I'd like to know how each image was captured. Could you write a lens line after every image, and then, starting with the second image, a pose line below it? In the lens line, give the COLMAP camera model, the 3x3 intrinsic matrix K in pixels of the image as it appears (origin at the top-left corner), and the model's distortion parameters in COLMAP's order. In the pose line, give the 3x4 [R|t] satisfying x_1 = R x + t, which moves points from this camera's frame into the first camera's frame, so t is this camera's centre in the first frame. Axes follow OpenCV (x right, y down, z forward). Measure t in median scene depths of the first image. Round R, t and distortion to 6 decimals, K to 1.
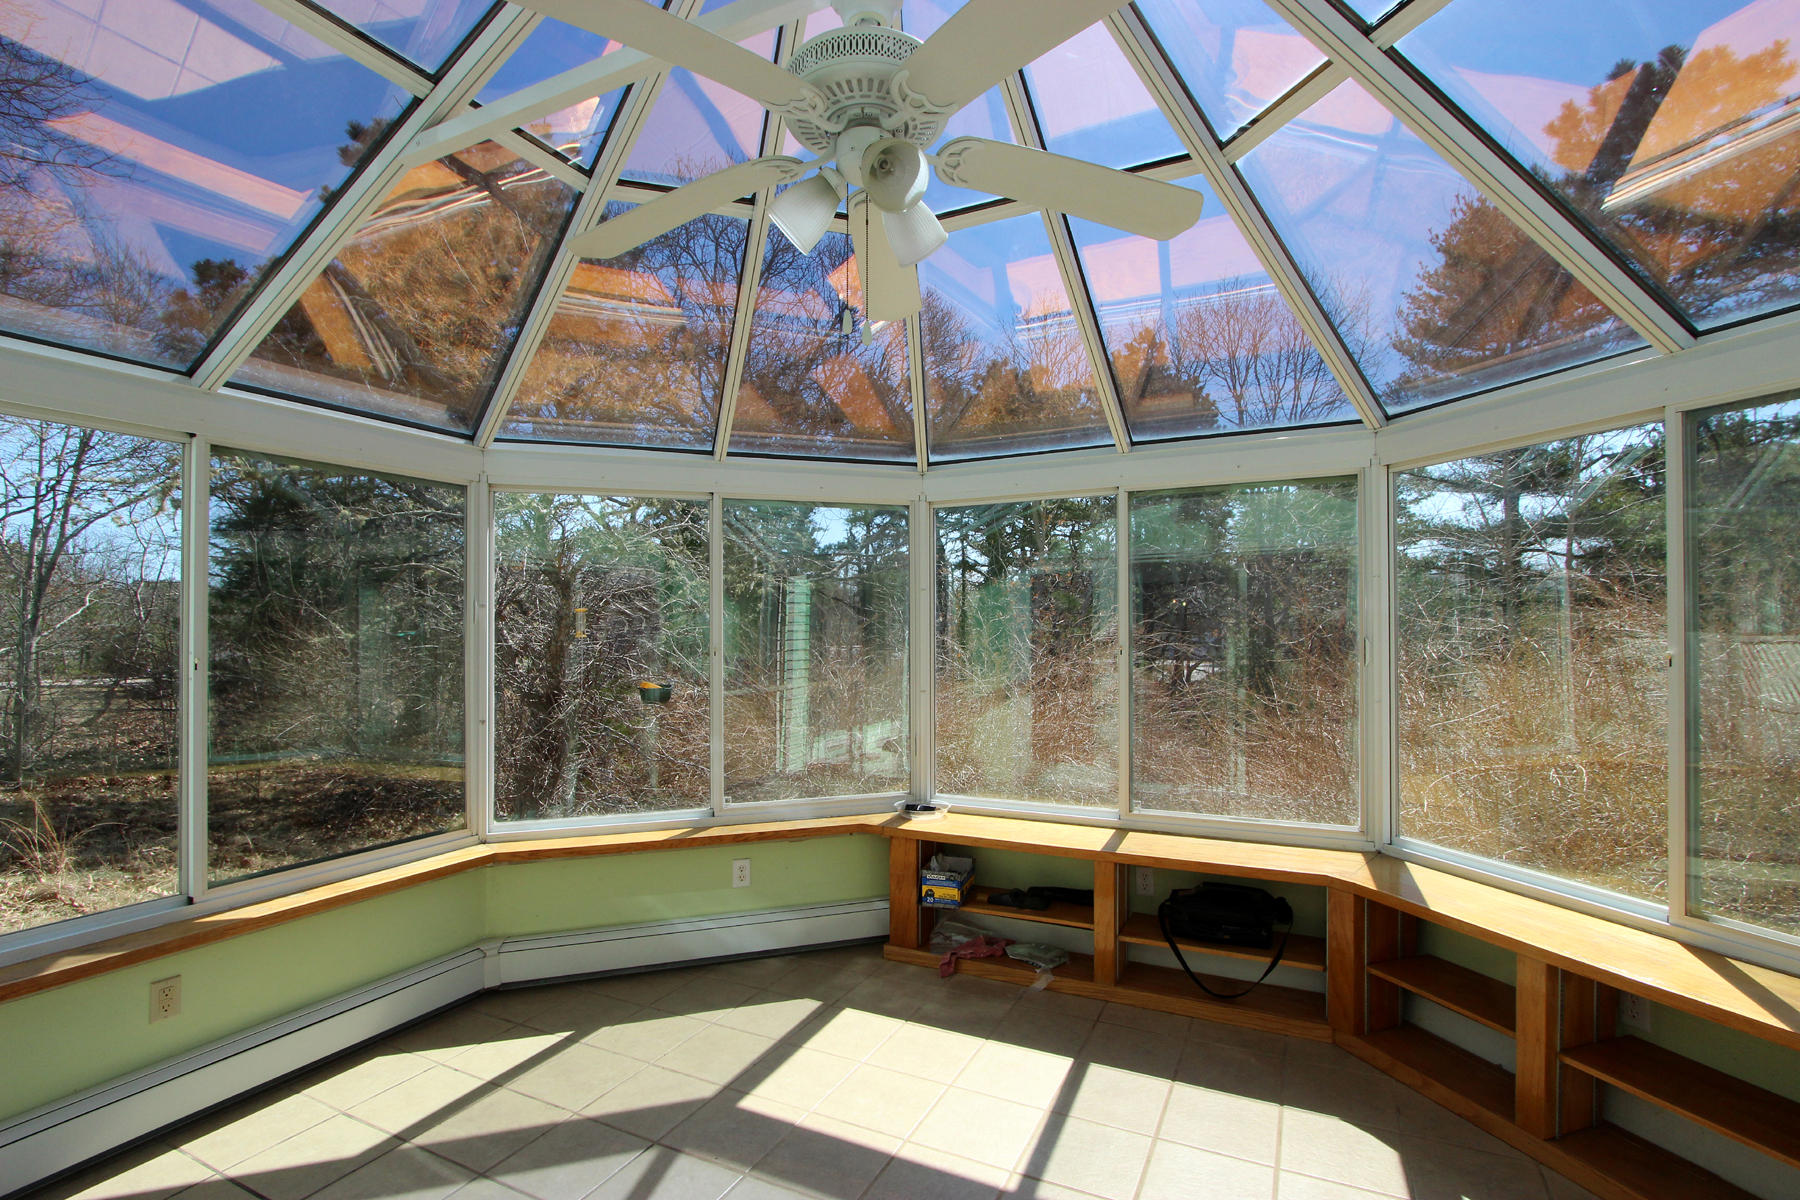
lens RADIAL K [[830.6, 0, 900.9], [0, 830.6, 624.9], [0, 0, 1]] dist [-0.021164, -0.000100]
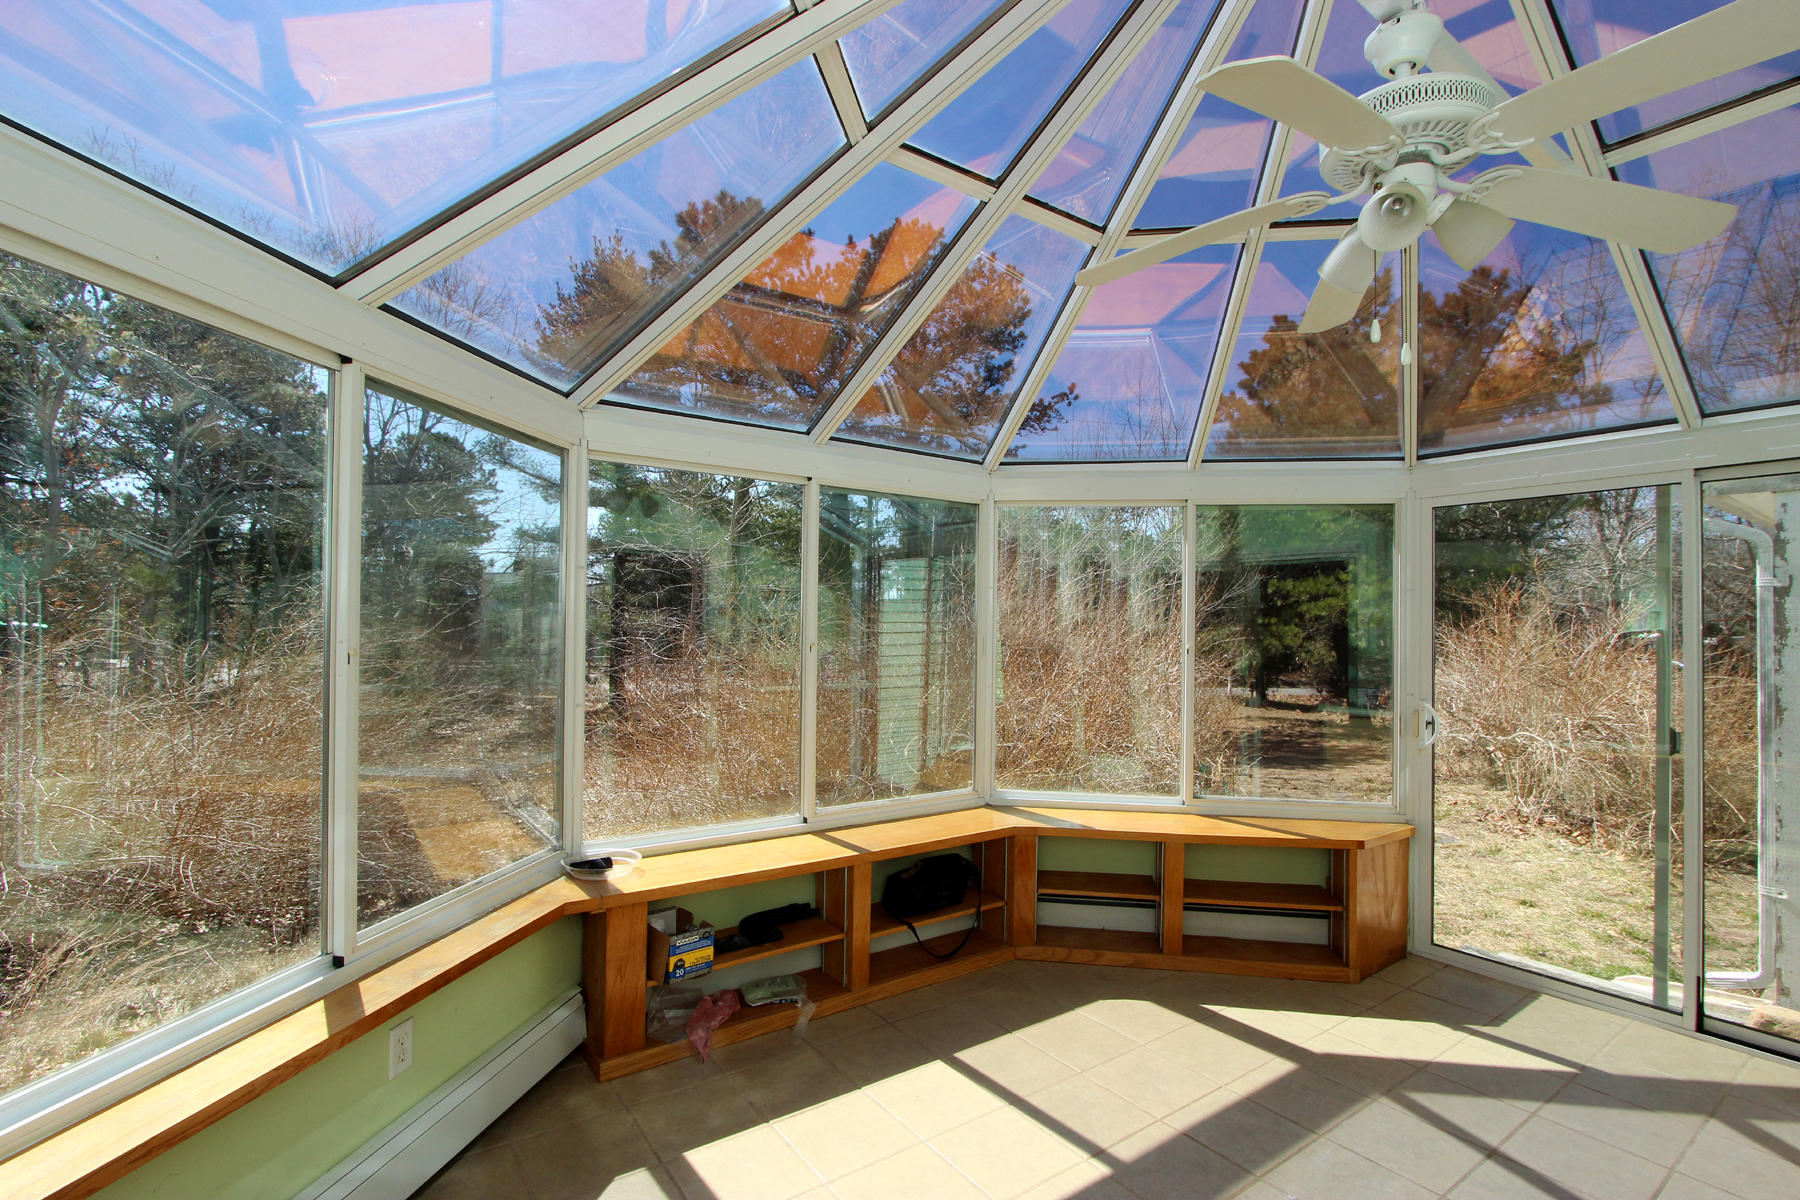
lens RADIAL K [[855.2, 0, 900.3], [0, 855.2, 629.3], [0, 0, 1]] dist [-0.000519, -0.000057]
pose [[0.459269, 0.010124, 0.888240, -0.615649], [-0.013688, 0.999897, -0.004319, 0.017467], [-0.888192, -0.010175, 0.459360, 0.495844]]
